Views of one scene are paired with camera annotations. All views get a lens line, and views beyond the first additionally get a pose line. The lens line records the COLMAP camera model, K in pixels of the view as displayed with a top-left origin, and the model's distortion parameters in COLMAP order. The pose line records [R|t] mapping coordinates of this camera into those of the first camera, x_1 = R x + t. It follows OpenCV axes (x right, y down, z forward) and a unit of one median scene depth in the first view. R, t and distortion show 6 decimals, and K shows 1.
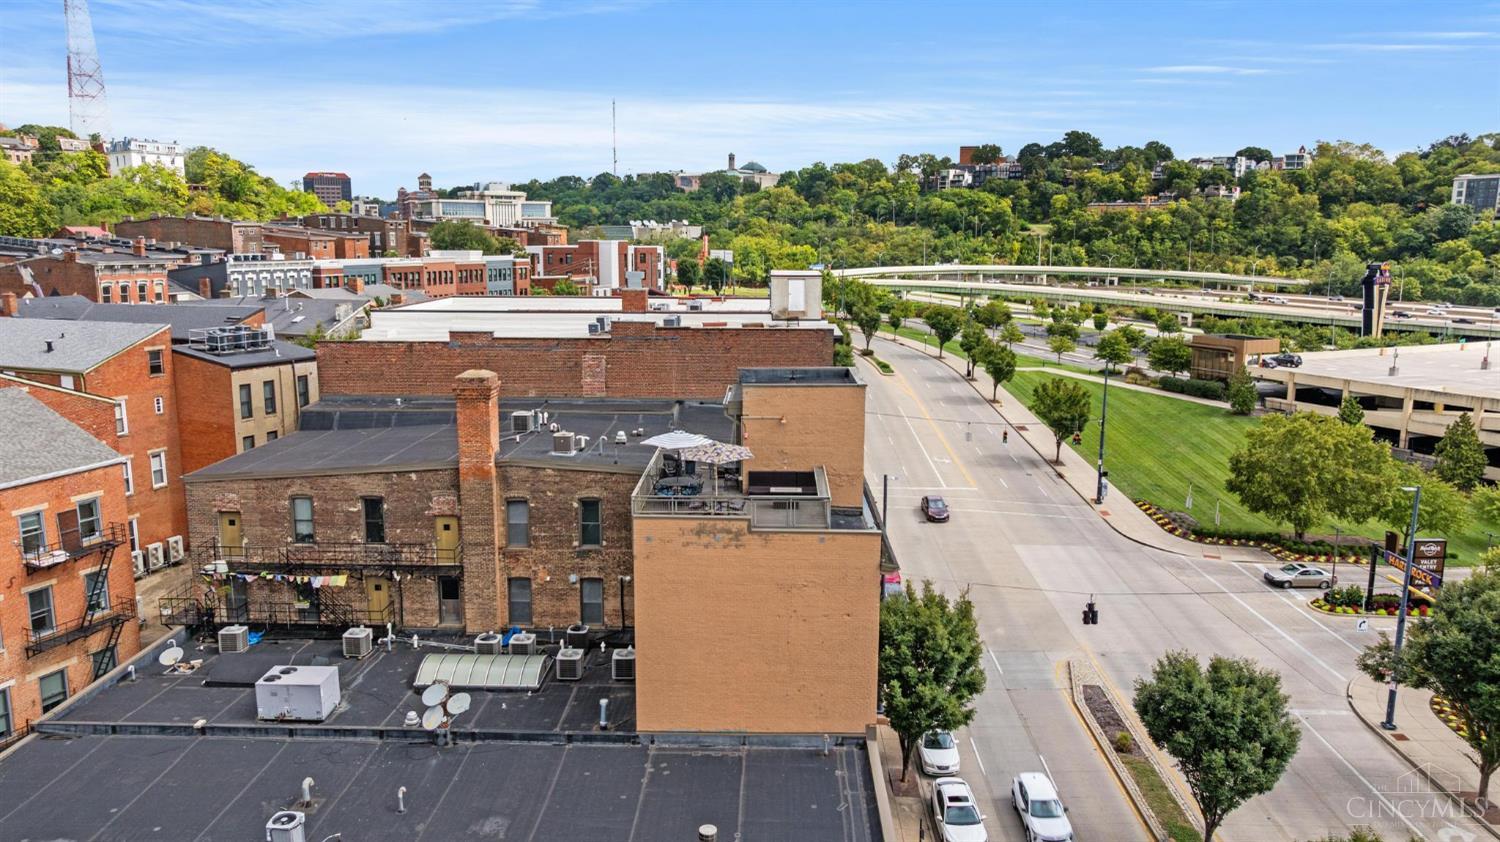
lens RADIAL K [[1068.8, 0, 767.6], [0, 1068.8, 426.7], [0, 0, 1]] dist [-0.041044, 0.038585]
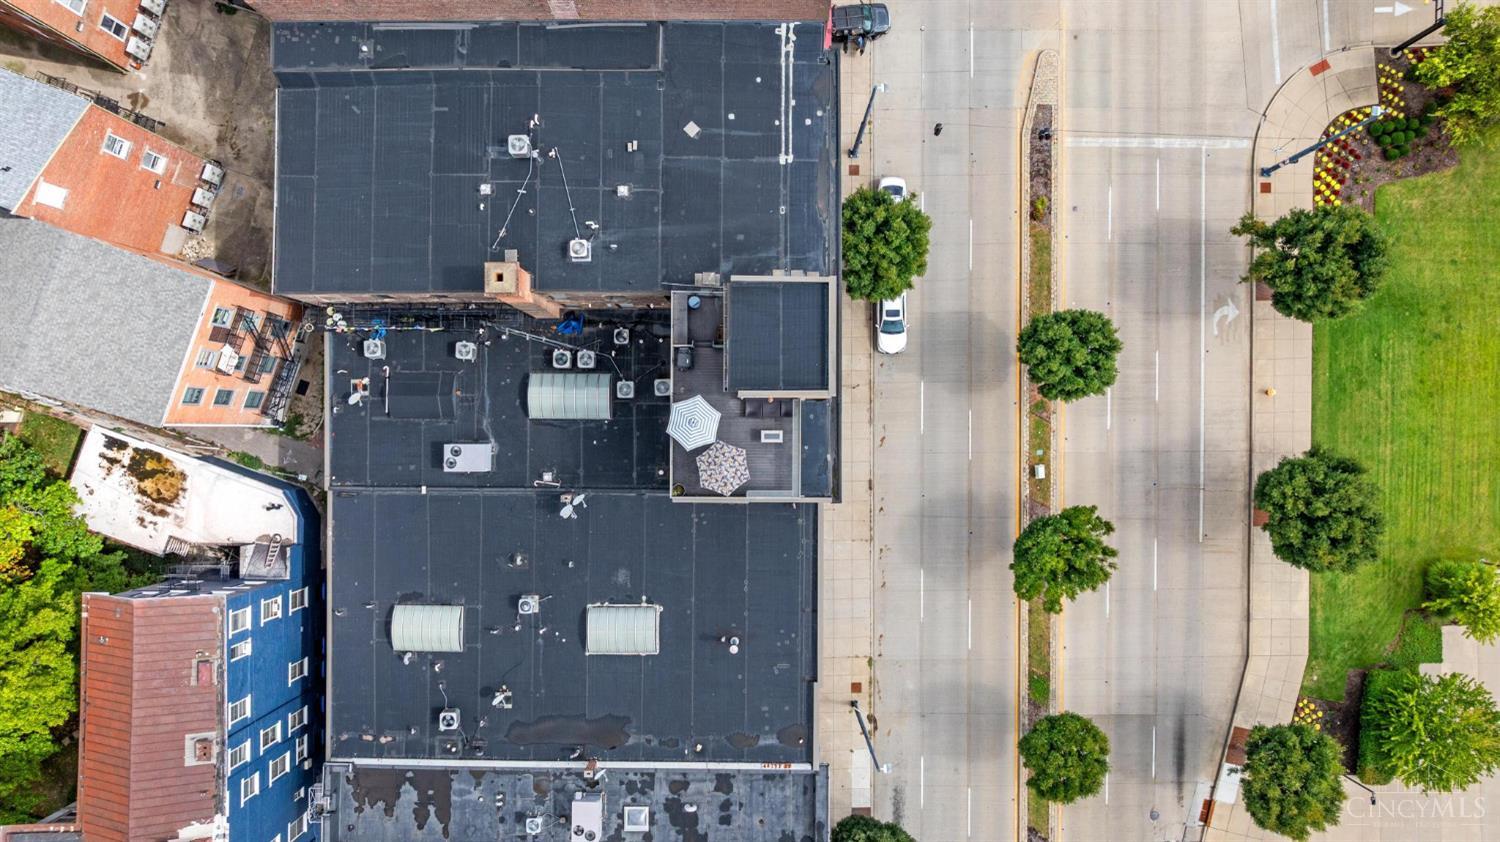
lens RADIAL K [[1068.8, 0, 767.6], [0, 1068.8, 426.7], [0, 0, 1]] dist [-0.041044, 0.038585]
pose [[0.999941, -0.000945, 0.010848, -0.005716], [-0.010586, 0.148922, 0.988792, -1.090798], [-0.002550, -0.988849, 0.148903, 0.649914]]
